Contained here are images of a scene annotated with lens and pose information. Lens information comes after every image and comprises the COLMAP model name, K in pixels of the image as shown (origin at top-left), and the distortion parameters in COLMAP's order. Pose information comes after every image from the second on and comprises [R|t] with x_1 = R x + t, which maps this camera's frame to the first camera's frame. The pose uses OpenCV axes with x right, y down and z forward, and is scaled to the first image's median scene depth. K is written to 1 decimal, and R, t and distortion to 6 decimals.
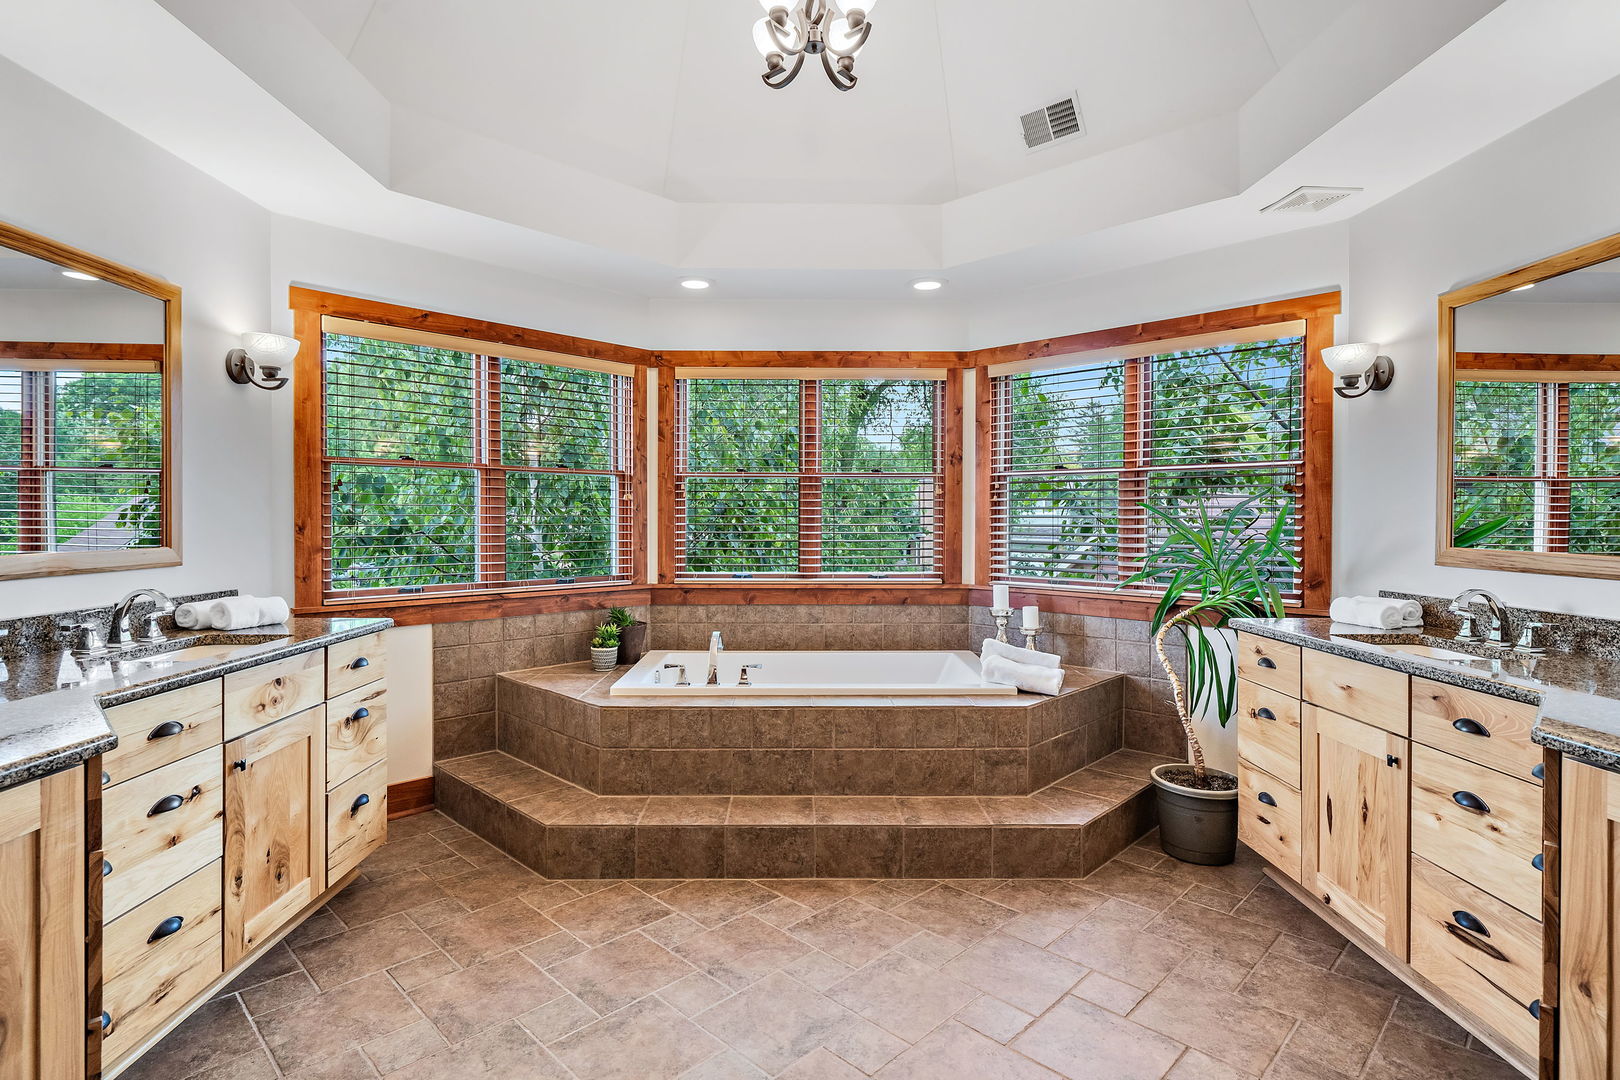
lens RADIAL K [[805.8, 0, 813.2], [0, 805.8, 536.5], [0, 0, 1]] dist [-0.001725, -0.000484]
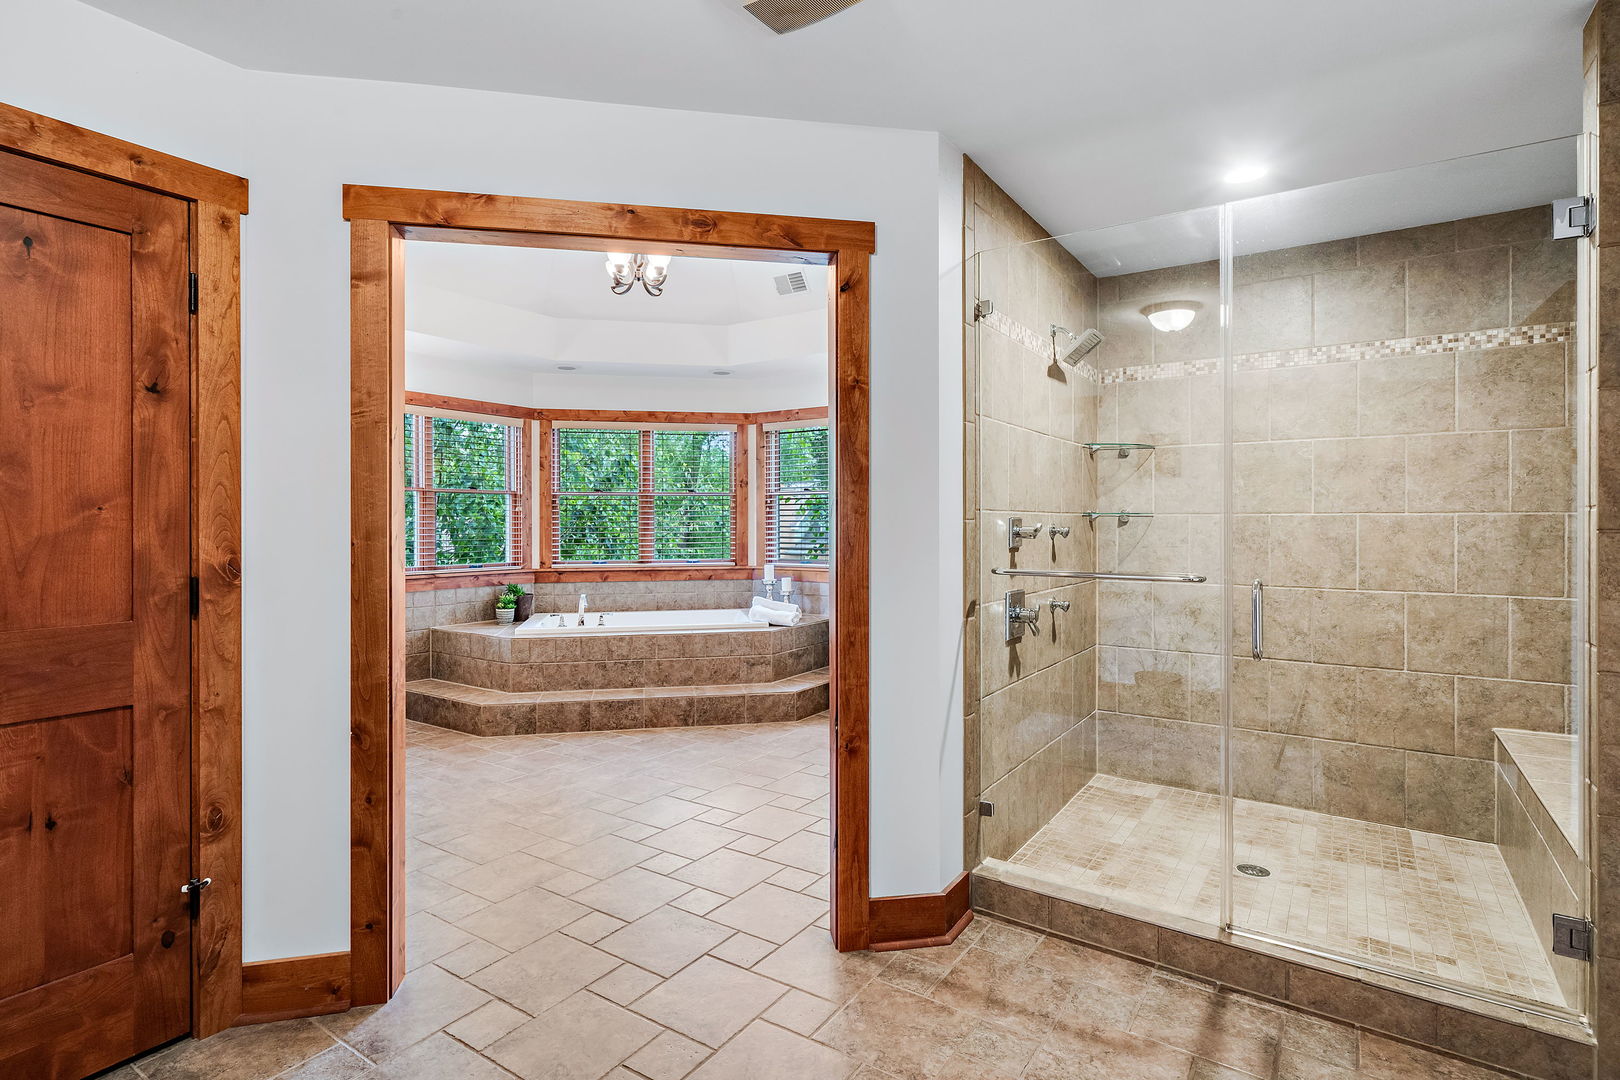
lens RADIAL K [[805.8, 0, 813.0], [0, 805.8, 523.5], [0, 0, 1]] dist [-0.001725, -0.000484]
pose [[0.984427, -0.005083, 0.175720, 0.041820], [0.009277, 0.999691, -0.023058, 0.017308], [-0.175549, 0.024329, 0.984170, -0.571804]]
